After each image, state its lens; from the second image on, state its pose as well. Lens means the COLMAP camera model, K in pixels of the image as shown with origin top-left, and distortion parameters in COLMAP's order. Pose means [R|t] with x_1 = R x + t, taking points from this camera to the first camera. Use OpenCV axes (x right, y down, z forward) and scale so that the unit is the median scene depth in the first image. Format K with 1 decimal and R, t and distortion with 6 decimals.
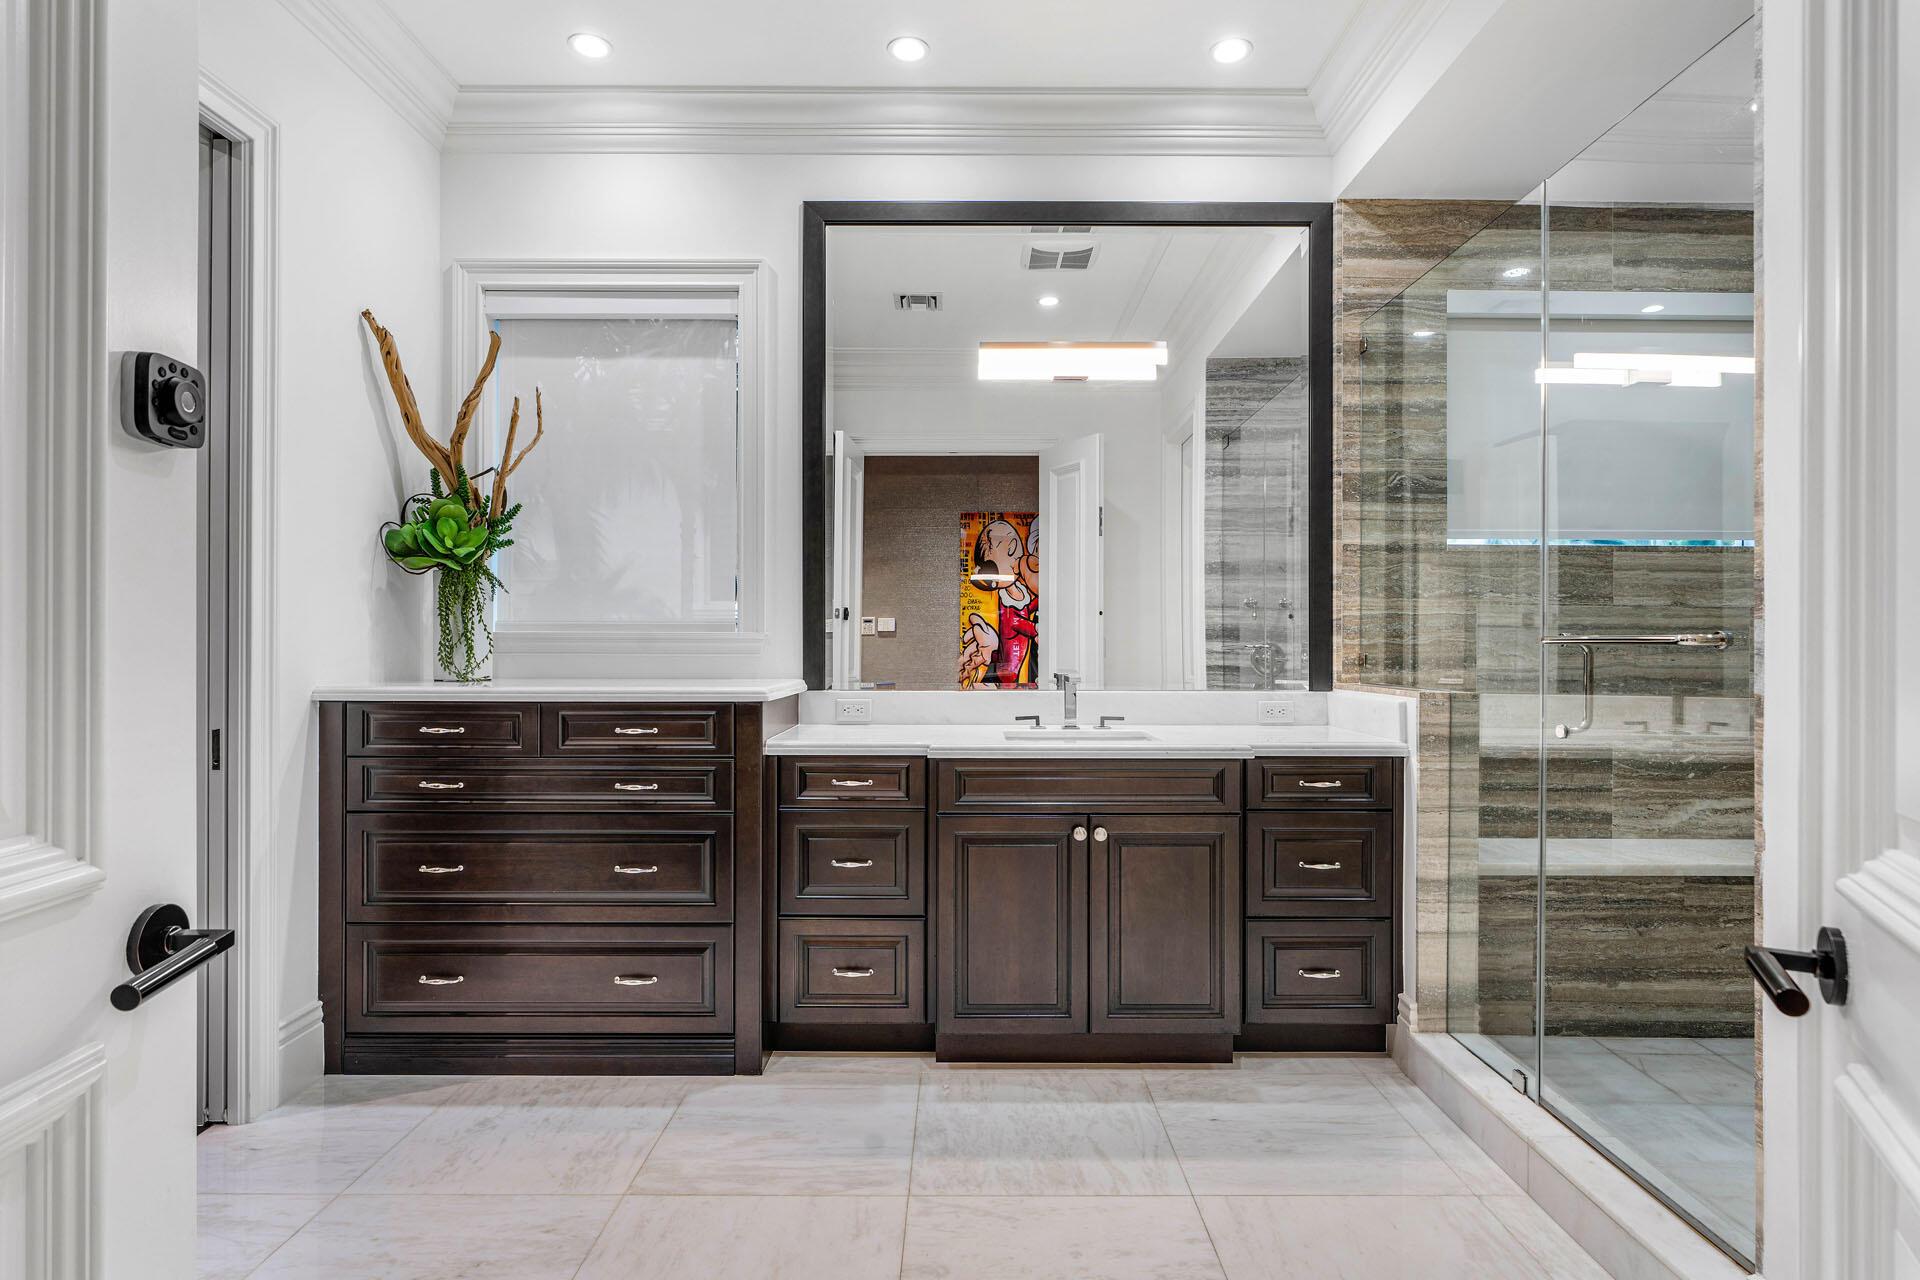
lens RADIAL K [[970.8, 0, 966.9], [0, 970.8, 637.6], [0, 0, 1]] dist [0.003860, 0.000256]
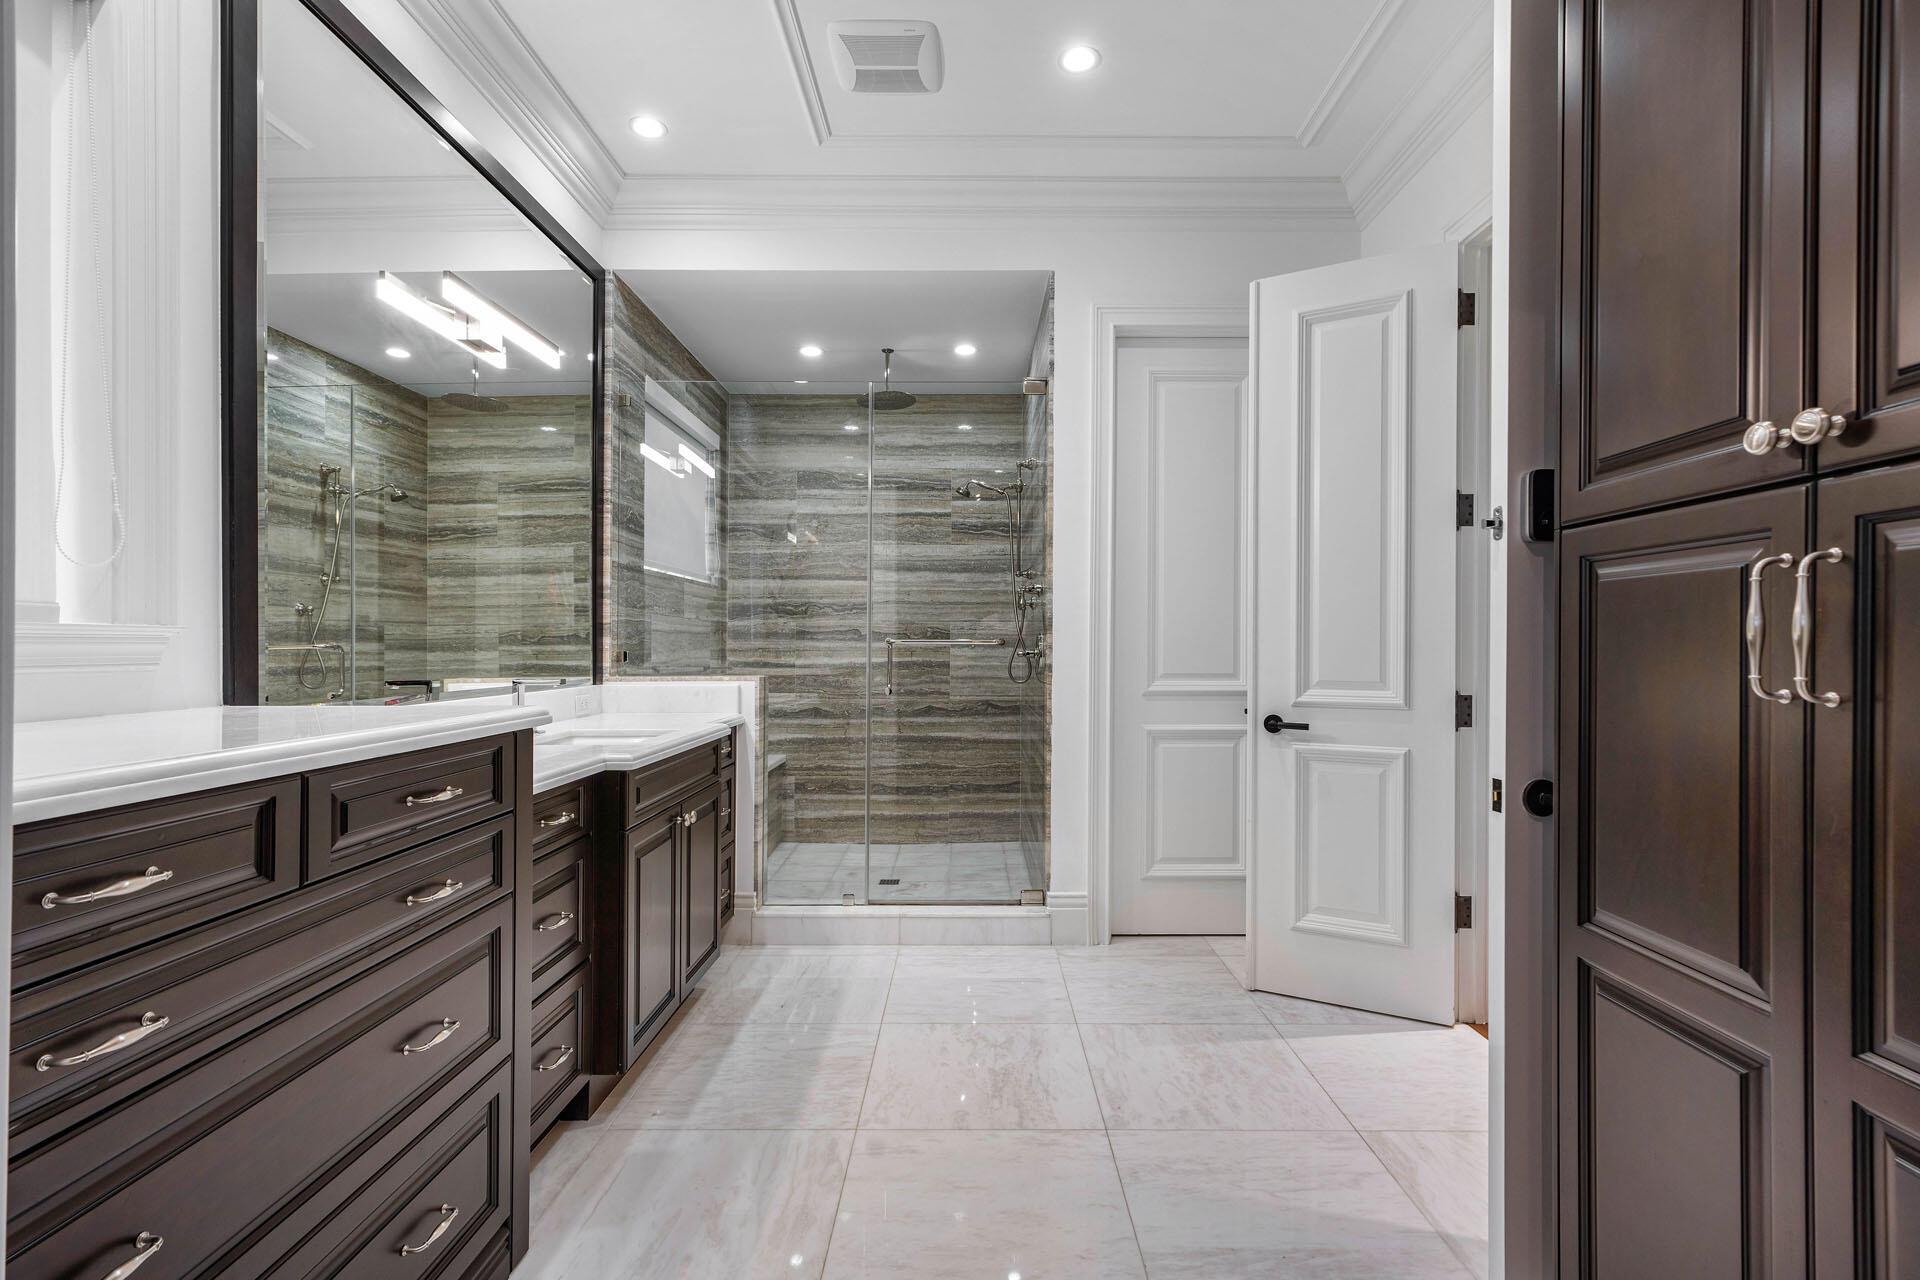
lens RADIAL K [[858.0, 0, 967.3], [0, 858.0, 646.9], [0, 0, 1]] dist [-0.004784, 0.002621]
pose [[0.028811, 0.002587, 0.999582, -0.836852], [0.004777, 0.999985, -0.002726, 0.020517], [-0.999573, 0.004854, 0.028798, 0.679742]]
